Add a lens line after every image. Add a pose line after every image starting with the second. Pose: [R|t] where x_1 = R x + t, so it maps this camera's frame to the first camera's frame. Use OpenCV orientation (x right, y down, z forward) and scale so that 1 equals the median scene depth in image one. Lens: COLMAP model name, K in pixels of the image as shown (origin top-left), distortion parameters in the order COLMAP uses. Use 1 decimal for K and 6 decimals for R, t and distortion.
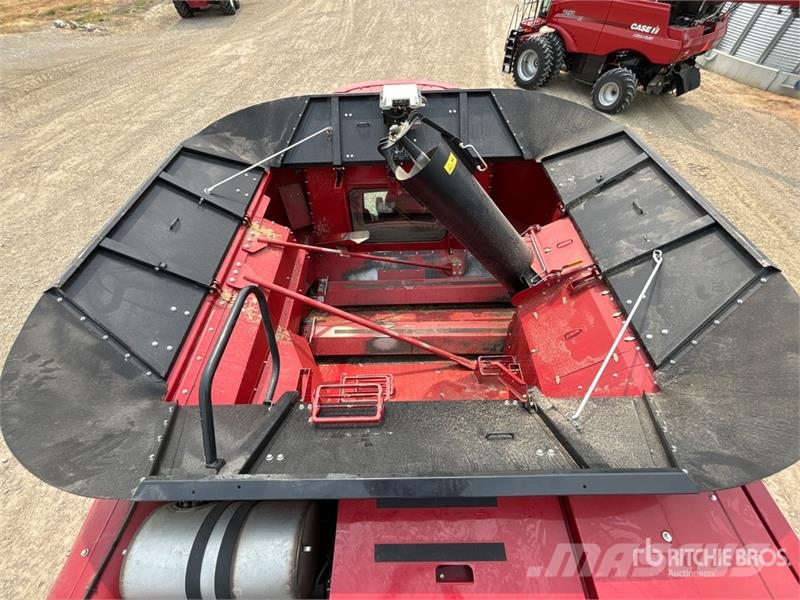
lens RADIAL K [[322.7, 0, 399.0], [0, 322.7, 299.6], [0, 0, 1]] dist [-0.002196, 0.000960]
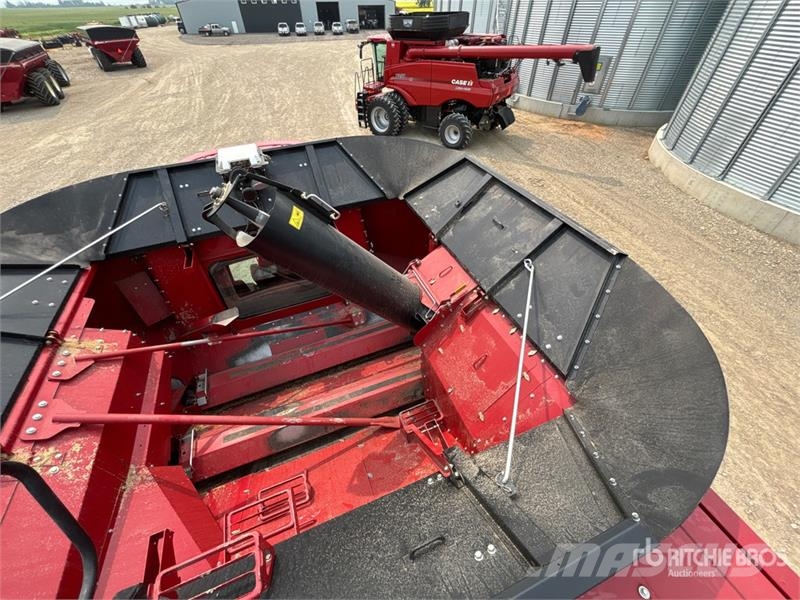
lens RADIAL K [[322.7, 0, 399.0], [0, 322.7, 299.6], [0, 0, 1]] dist [-0.002196, 0.000960]
pose [[0.933079, -0.249401, 0.259157, 0.087176], [0.282496, 0.954160, -0.098869, -0.029864], [-0.222619, 0.165463, 0.960762, 0.088528]]
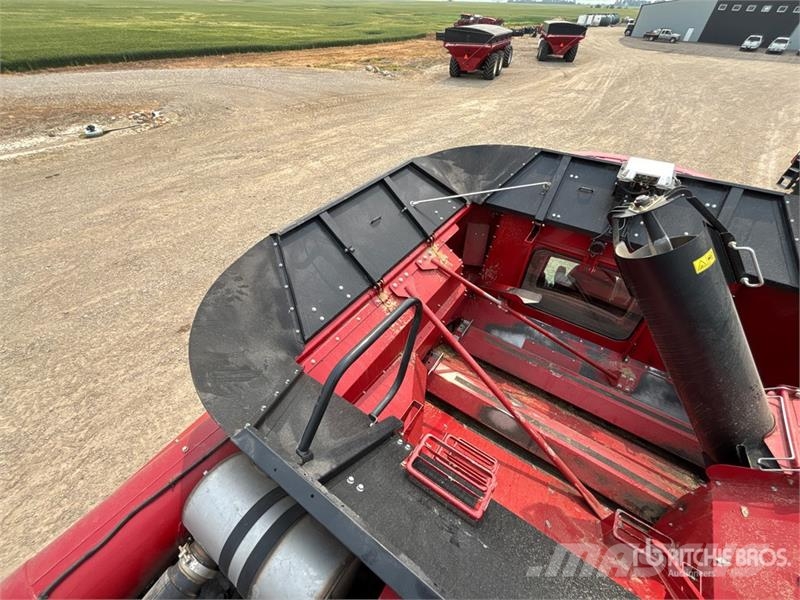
lens RADIAL K [[322.7, 0, 399.0], [0, 322.7, 299.6], [0, 0, 1]] dist [-0.002196, 0.000960]
pose [[0.820841, 0.406912, -0.400802, -0.056269], [-0.457608, 0.888458, -0.035178, 0.008011], [0.341781, 0.212286, 0.915489, 0.052390]]
